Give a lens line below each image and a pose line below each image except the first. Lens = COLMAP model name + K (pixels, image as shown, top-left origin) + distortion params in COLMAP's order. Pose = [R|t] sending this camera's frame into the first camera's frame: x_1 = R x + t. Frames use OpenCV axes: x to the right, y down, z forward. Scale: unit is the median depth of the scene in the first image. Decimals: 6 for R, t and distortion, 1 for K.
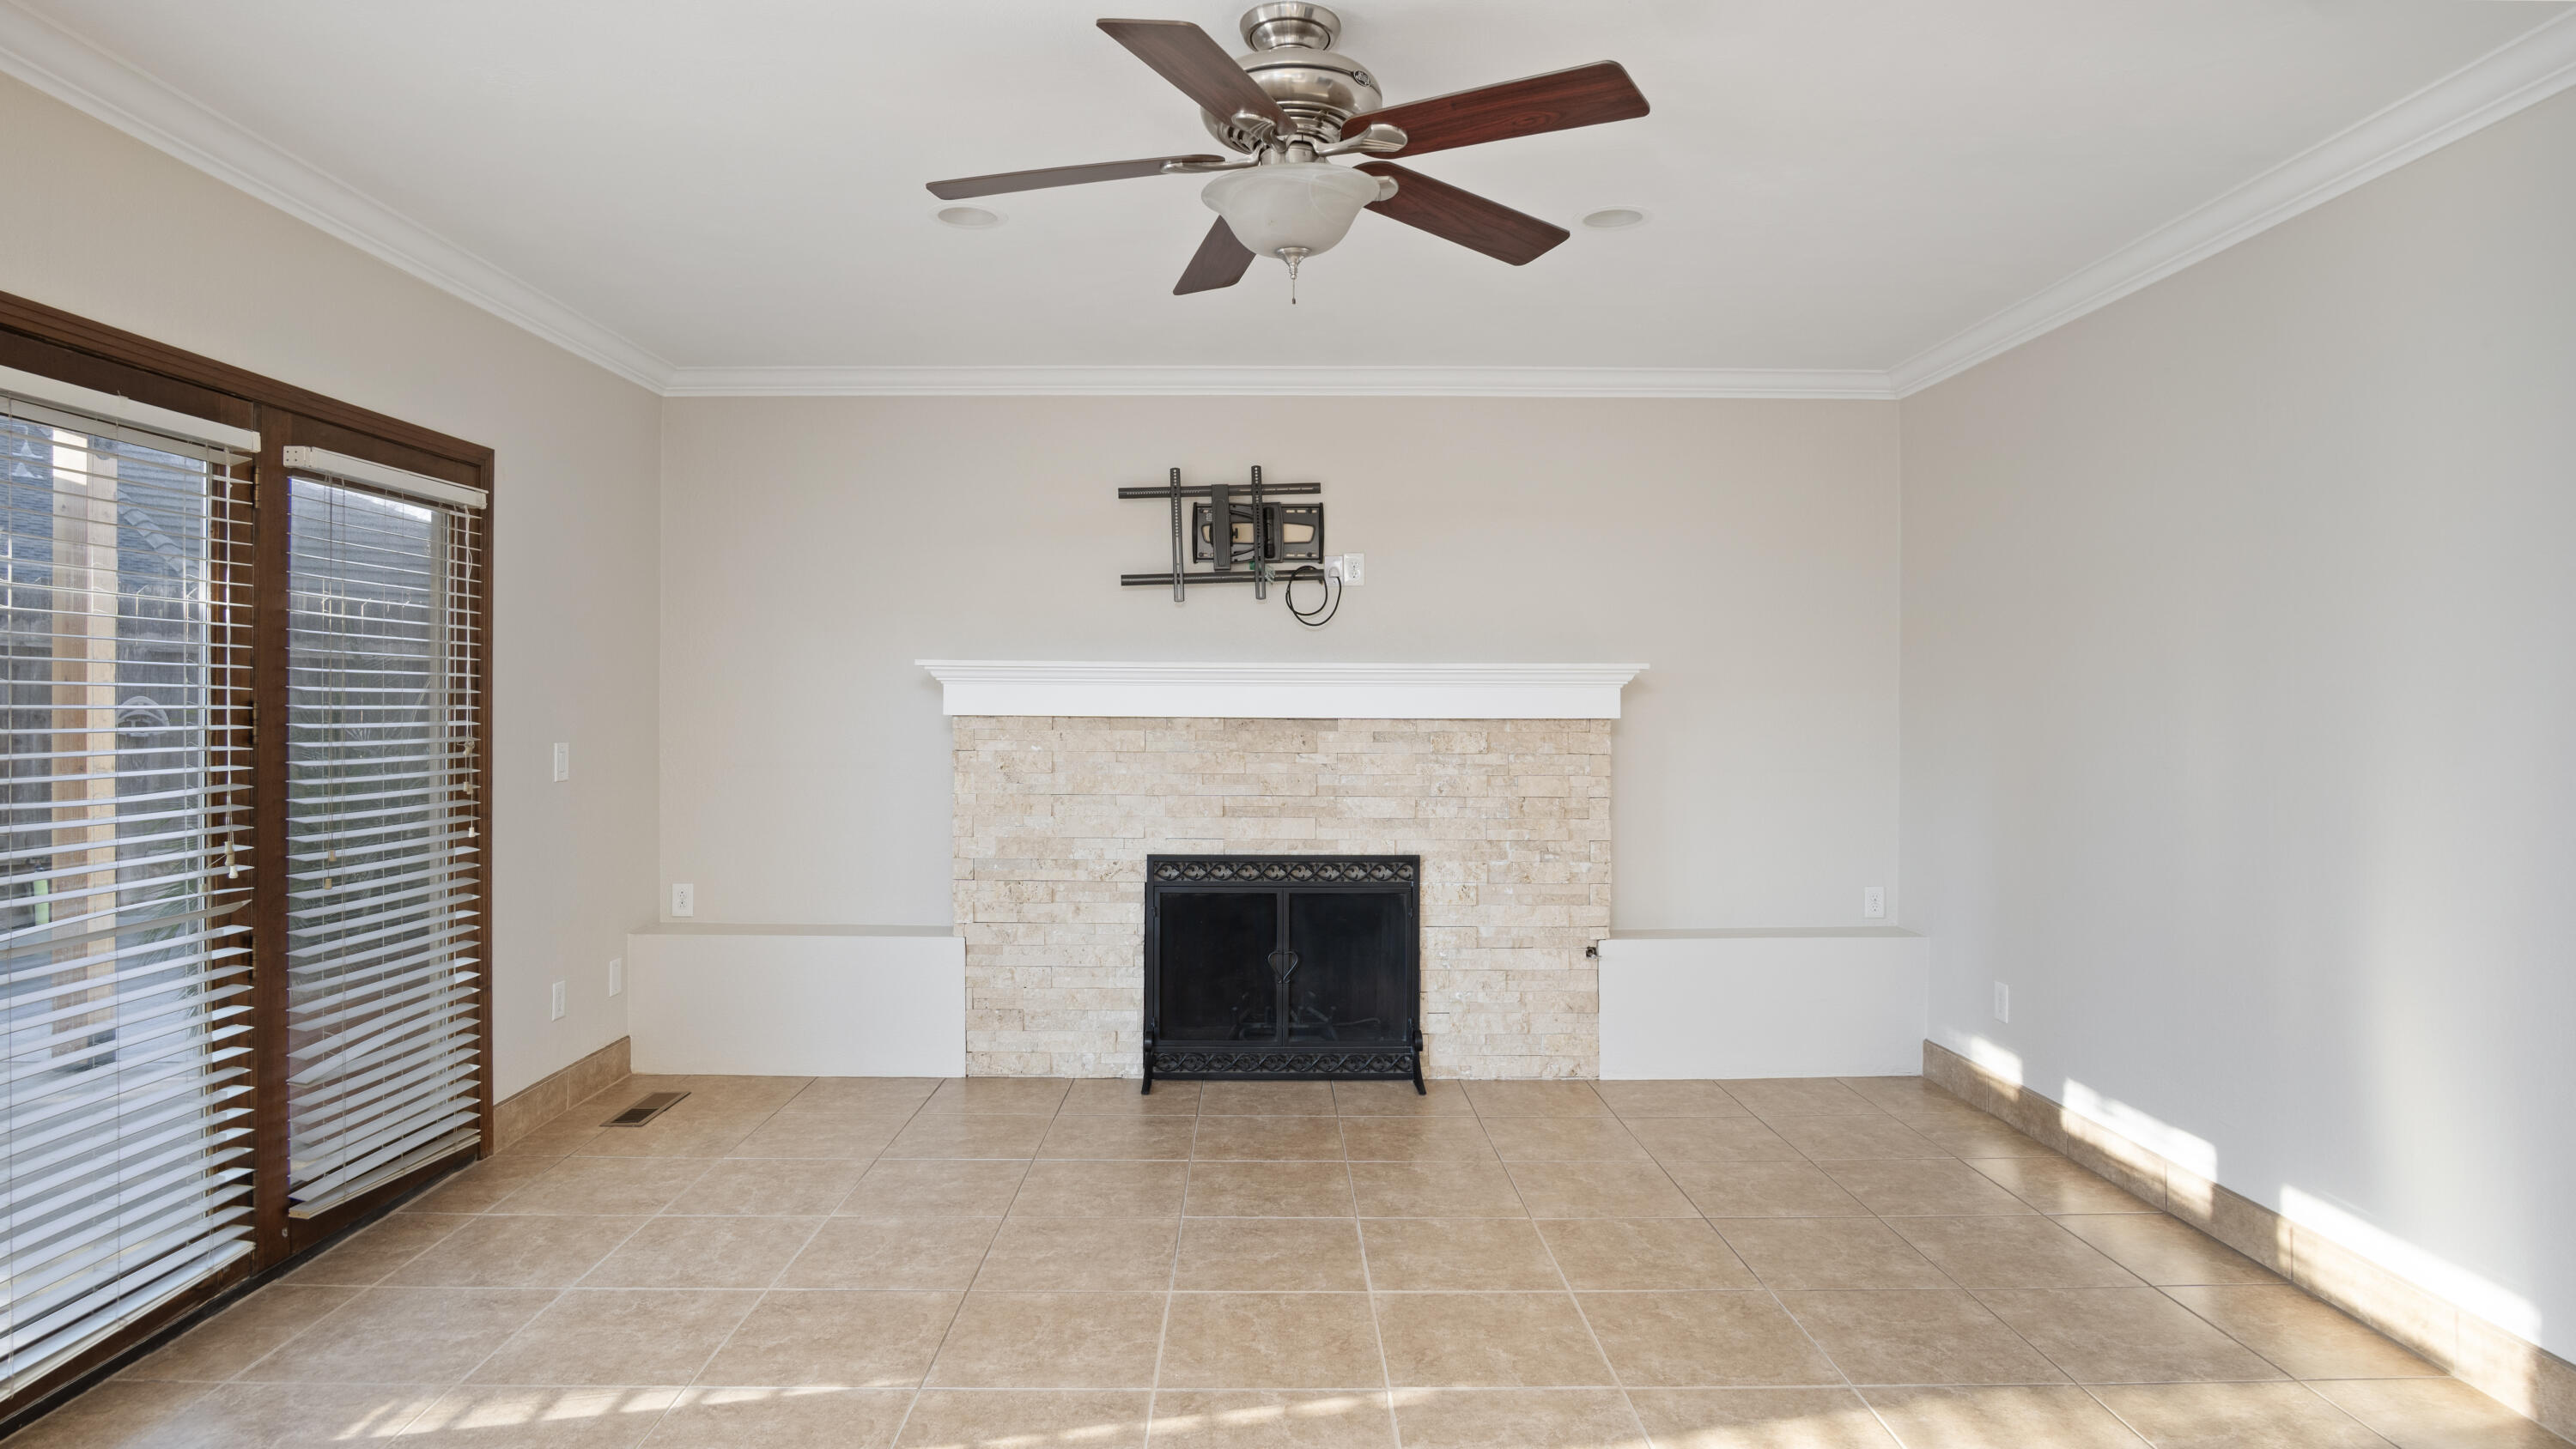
lens RADIAL K [[1406.6, 0, 1289.7], [0, 1406.6, 753.2], [0, 0, 1]] dist [-0.025014, 0.001770]
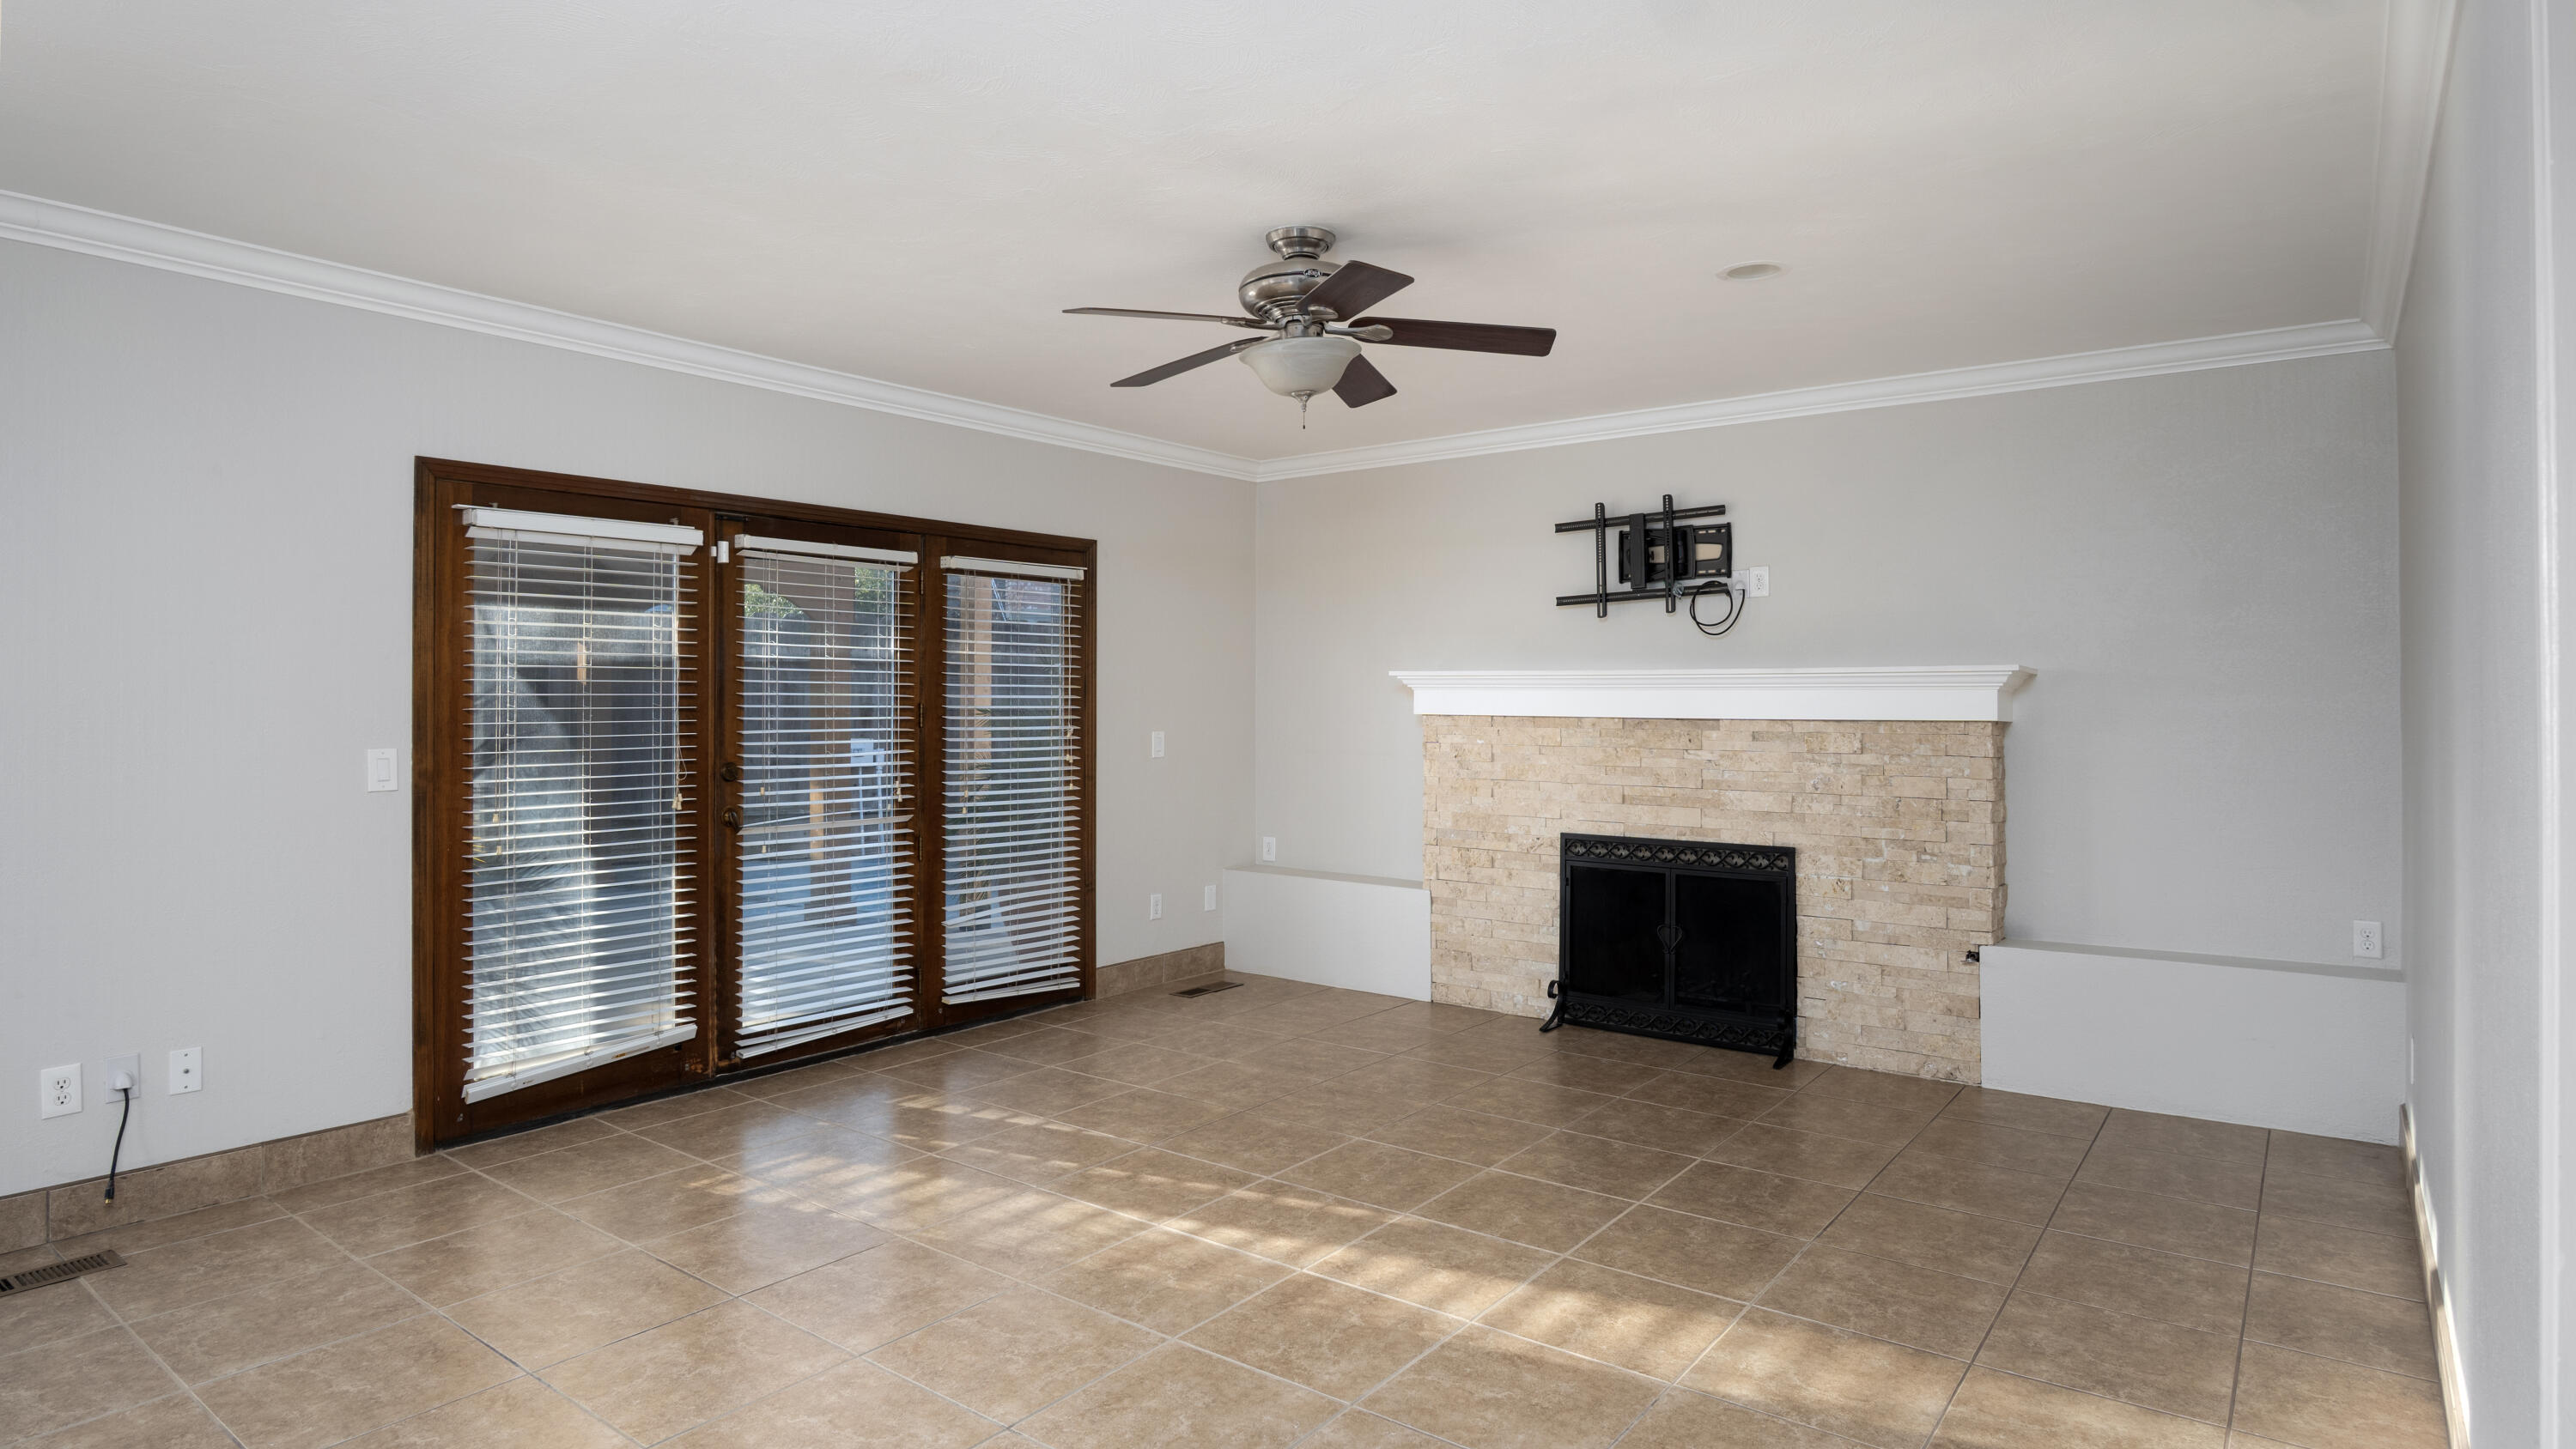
lens RADIAL K [[1406.6, 0, 1289.7], [0, 1406.6, 753.2], [0, 0, 1]] dist [-0.025014, 0.001770]
pose [[0.789343, 0.021454, -0.613578, 0.441164], [-0.022056, 0.999735, 0.006582, 0.002344], [0.613556, 0.008338, 0.789607, -0.076043]]
